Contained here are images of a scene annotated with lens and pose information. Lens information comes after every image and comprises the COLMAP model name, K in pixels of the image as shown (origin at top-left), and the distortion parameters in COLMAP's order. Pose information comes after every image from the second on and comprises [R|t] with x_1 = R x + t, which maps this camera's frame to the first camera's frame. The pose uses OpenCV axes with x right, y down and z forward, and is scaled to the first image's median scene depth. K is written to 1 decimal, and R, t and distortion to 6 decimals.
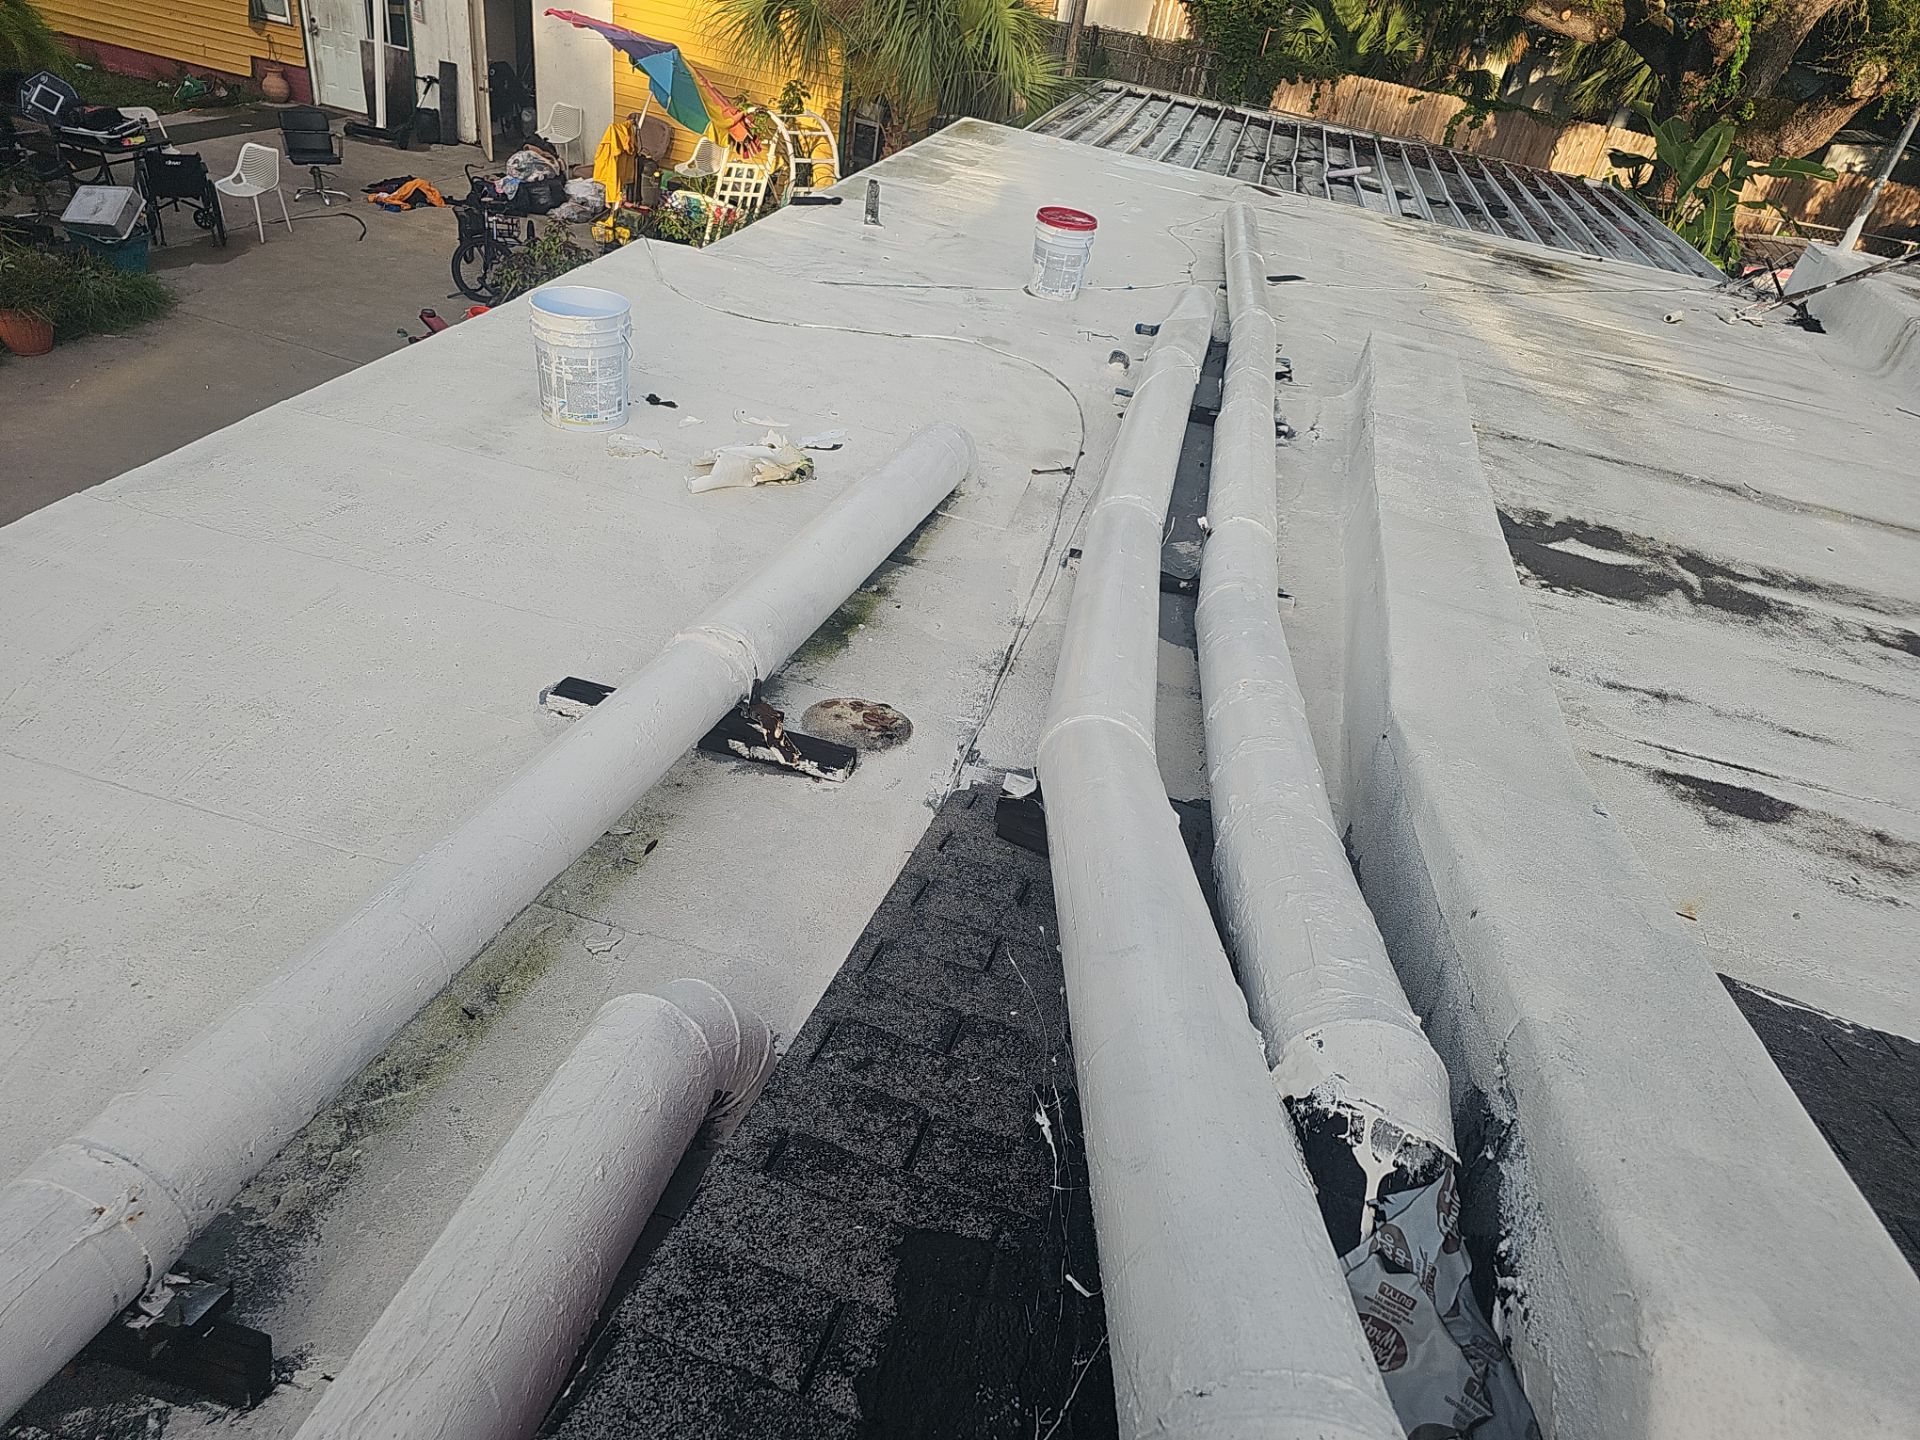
lens RADIAL K [[1317.1, 0, 966.0], [0, 1317.1, 727.4], [0, 0, 1]] dist [0.041409, -0.026771]
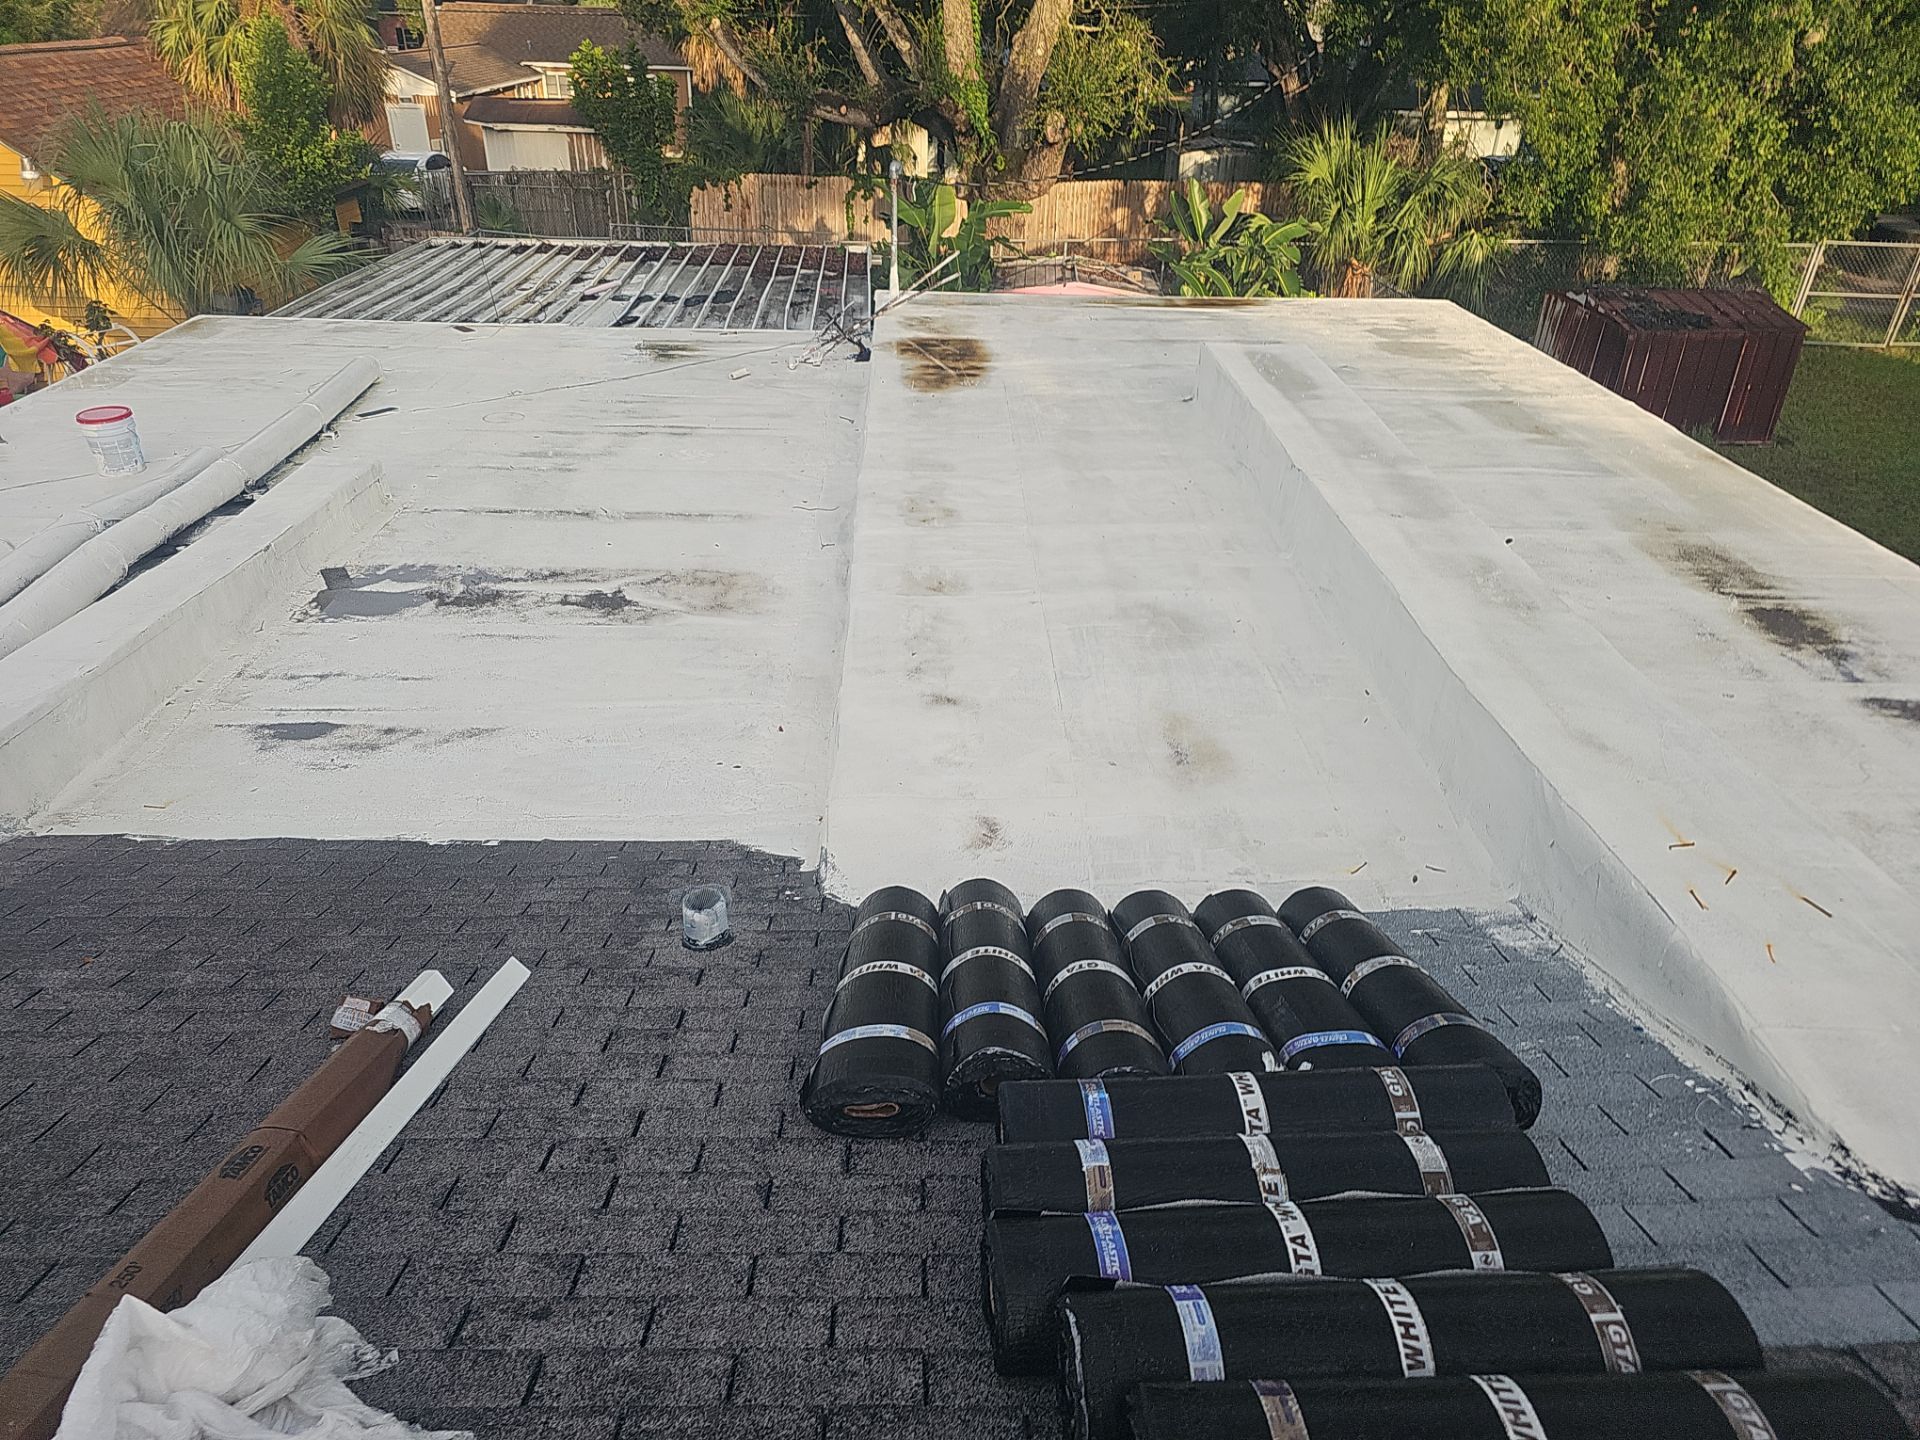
lens RADIAL K [[1317.1, 0, 966.5], [0, 1317.1, 730.5], [0, 0, 1]] dist [0.041409, -0.026771]
pose [[0.950231, -0.256366, 0.177026, 0.780299], [0.265167, 0.963808, -0.027581, 0.230615], [-0.163548, 0.073150, 0.983820, -0.533137]]
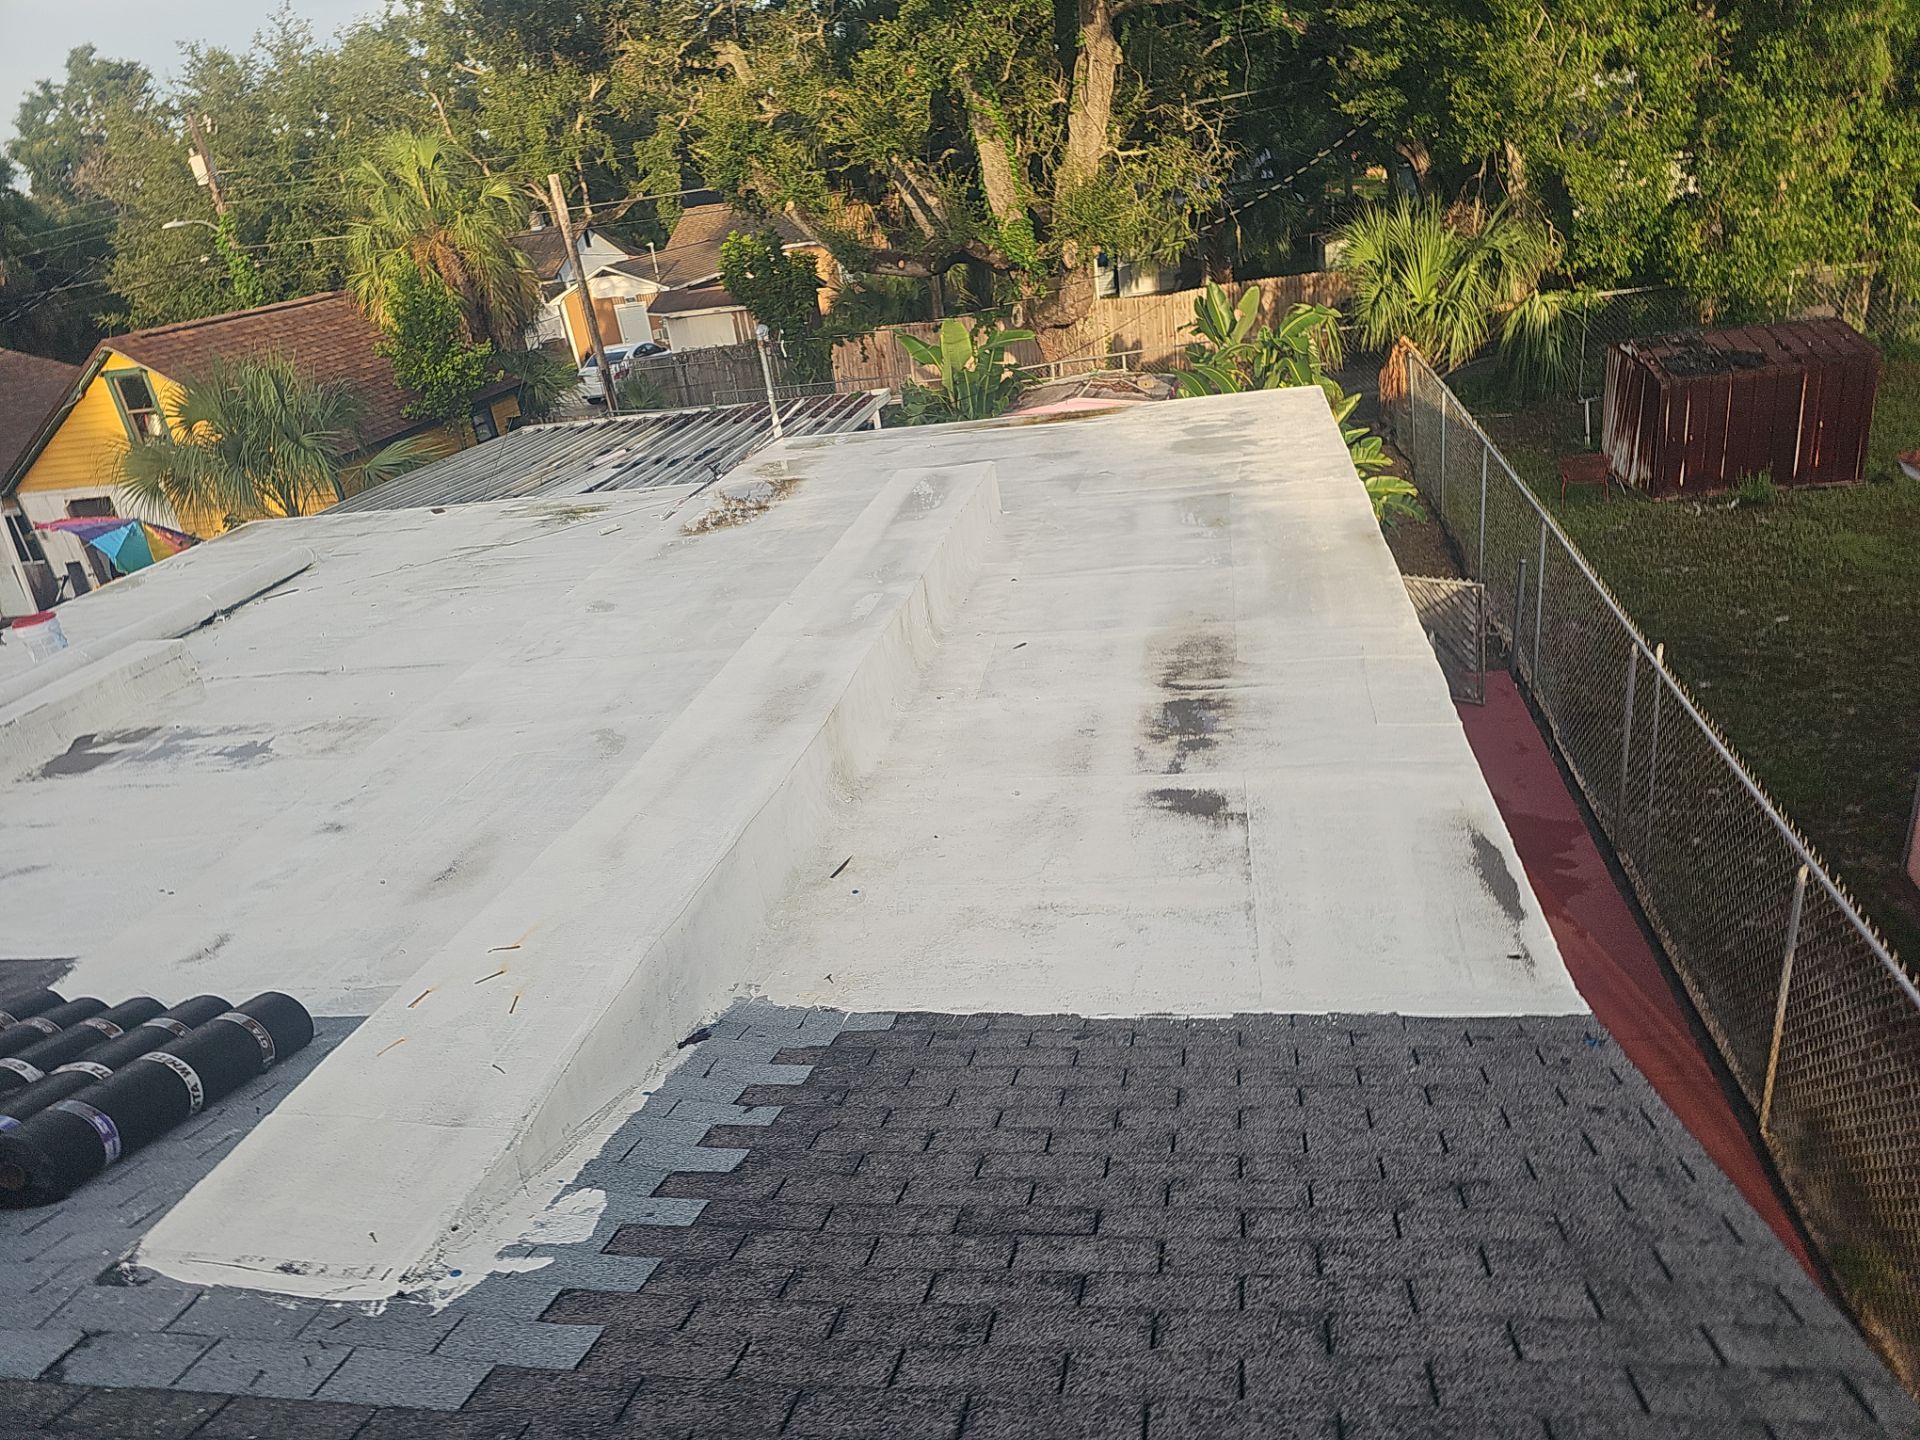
lens RADIAL K [[1317.1, 0, 972.2], [0, 1317.1, 725.0], [0, 0, 1]] dist [0.041409, -0.026771]
pose [[0.954455, -0.295813, -0.038860, 1.666219], [0.284818, 0.942177, -0.176585, 0.487635], [0.088849, 0.157475, 0.983518, -0.663894]]
